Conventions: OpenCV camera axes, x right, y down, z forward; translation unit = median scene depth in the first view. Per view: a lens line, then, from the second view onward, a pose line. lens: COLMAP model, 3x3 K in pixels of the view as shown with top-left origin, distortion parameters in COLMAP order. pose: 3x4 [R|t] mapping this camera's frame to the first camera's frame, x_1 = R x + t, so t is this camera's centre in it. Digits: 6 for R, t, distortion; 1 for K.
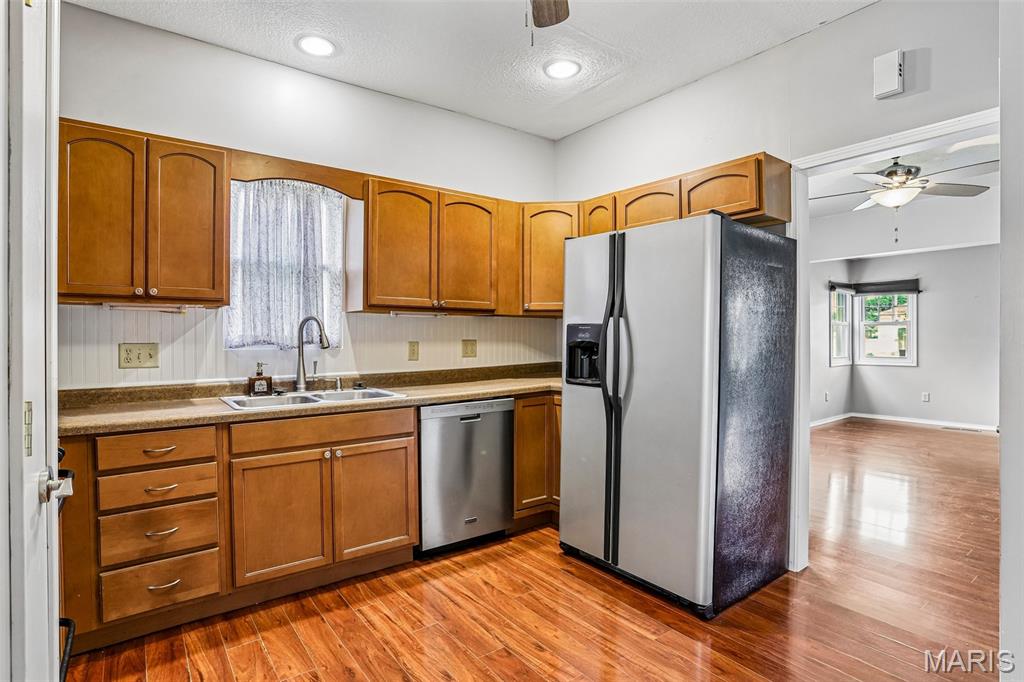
lens RADIAL K [[526.1, 0, 508.7], [0, 526.1, 341.4], [0, 0, 1]] dist [-0.061356, 0.027174]
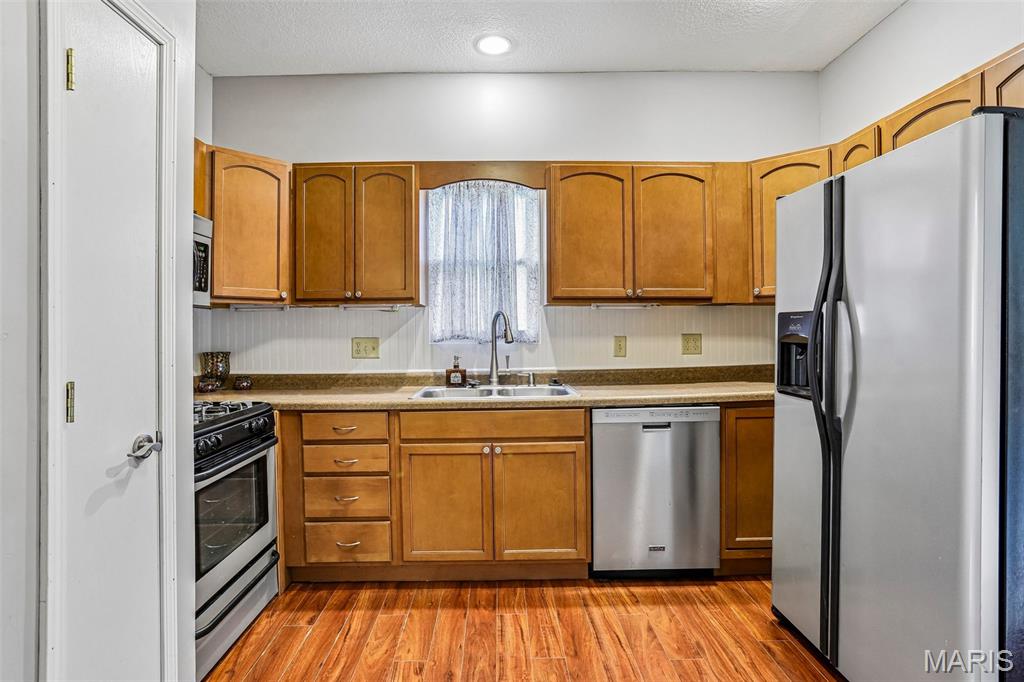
lens RADIAL K [[526.1, 0, 504.2], [0, 526.1, 330.3], [0, 0, 1]] dist [-0.061356, 0.027174]
pose [[0.801883, -0.006016, -0.597450, 0.254841], [0.000592, 0.999957, -0.009275, -0.001948], [0.597480, 0.007084, 0.801852, 0.197605]]
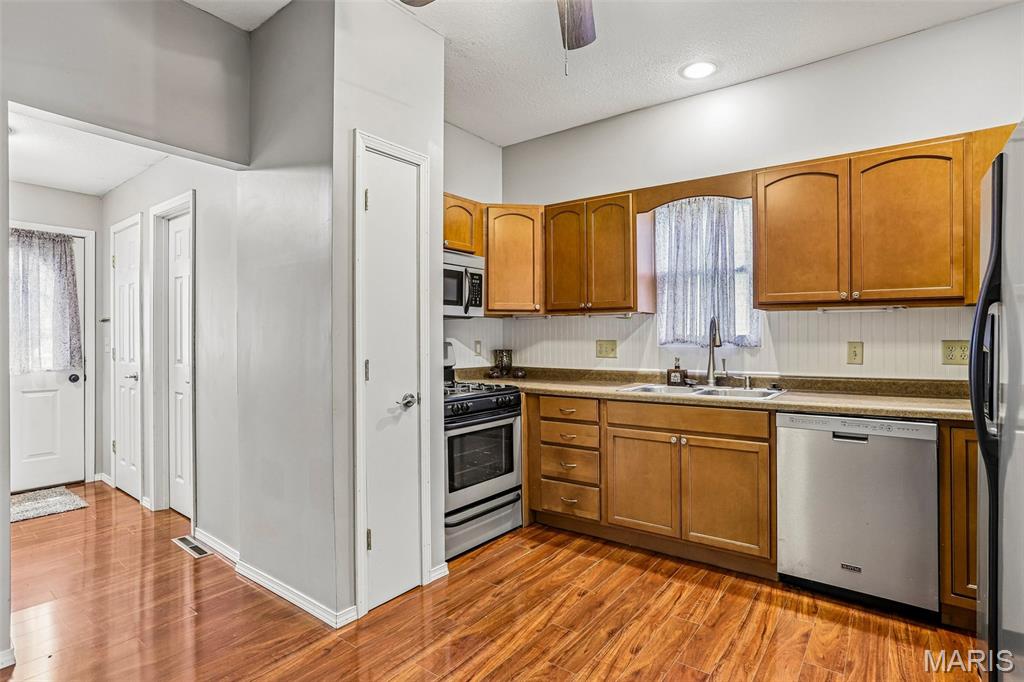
lens RADIAL K [[526.1, 0, 500.4], [0, 526.1, 343.3], [0, 0, 1]] dist [-0.061356, 0.027174]
pose [[0.255512, 0.012849, -0.966721, 0.592276], [-0.008997, 0.999900, 0.010912, -0.001382], [0.966764, 0.005909, 0.255602, 0.314068]]
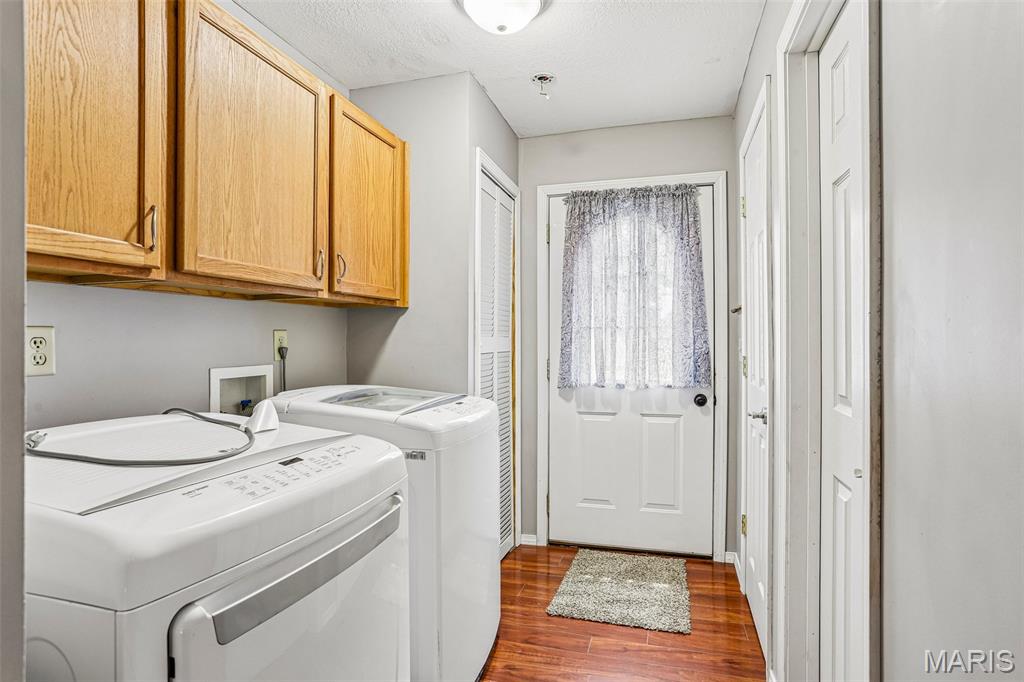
lens RADIAL K [[526.1, 0, 522.2], [0, 526.1, 344.3], [0, 0, 1]] dist [-0.061356, 0.027174]
pose [[-0.793679, 0.010903, -0.608239, -0.309528], [0.004692, 0.999919, 0.011802, 0.007604], [0.608319, 0.006513, -0.793666, 0.072736]]
